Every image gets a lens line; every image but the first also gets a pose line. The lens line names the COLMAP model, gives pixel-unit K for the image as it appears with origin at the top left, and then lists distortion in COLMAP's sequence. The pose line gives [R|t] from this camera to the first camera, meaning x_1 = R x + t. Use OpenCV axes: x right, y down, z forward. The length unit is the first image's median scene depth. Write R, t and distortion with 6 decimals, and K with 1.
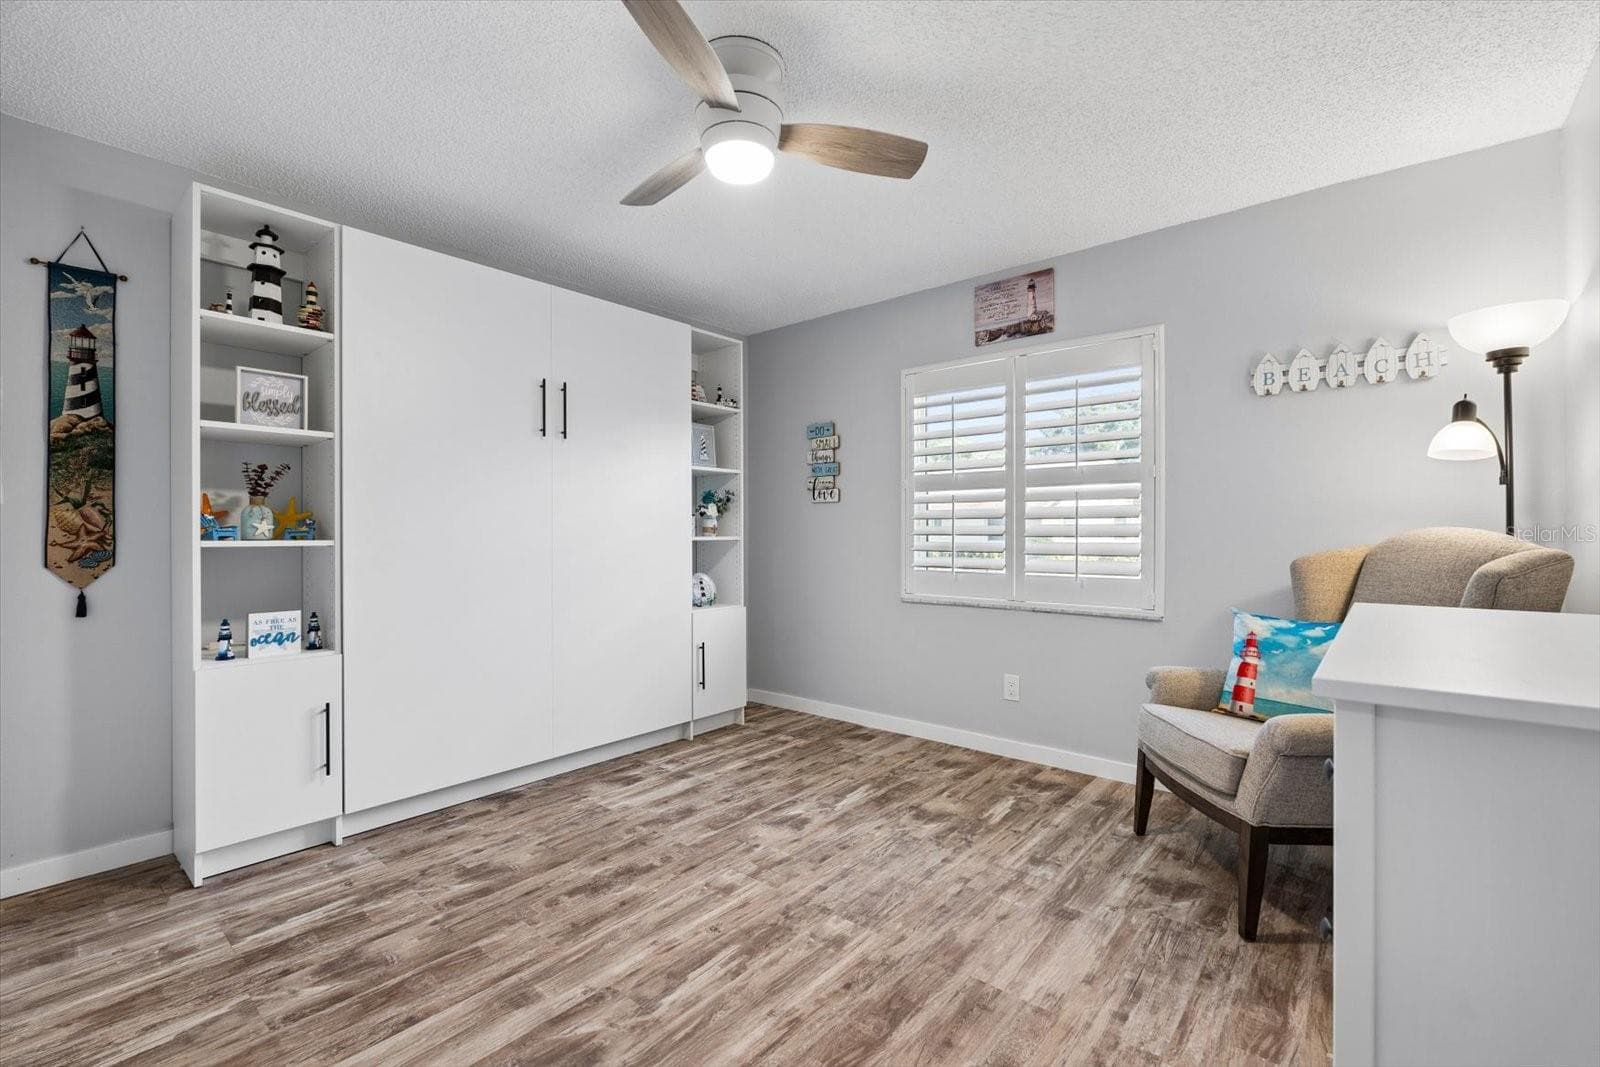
lens RADIAL K [[699.2, 0, 804.3], [0, 699.2, 525.1], [0, 0, 1]] dist [-0.001328, -0.000296]
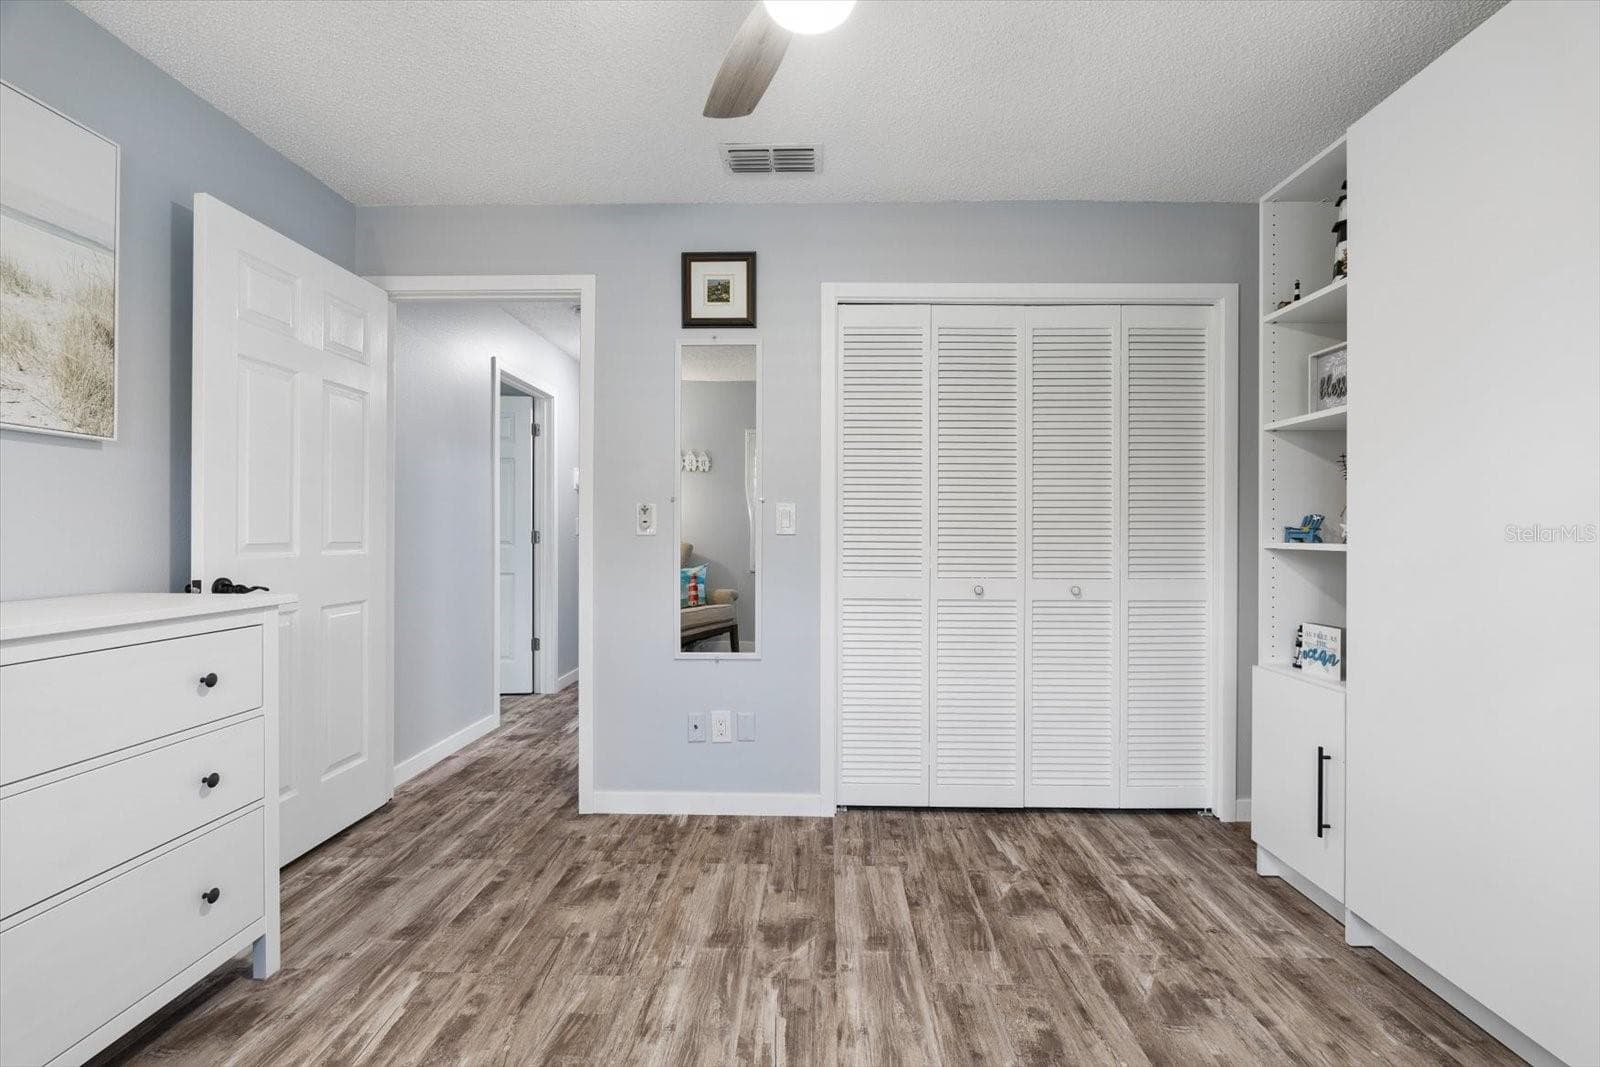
lens RADIAL K [[699.2, 0, 808.9], [0, 699.2, 535.1], [0, 0, 1]] dist [-0.001328, -0.000296]
pose [[-0.778651, 0.002087, -0.627453, 0.346855], [0.006588, 0.999967, -0.004849, 0.014721], [0.627422, -0.007909, -0.778639, 1.578625]]
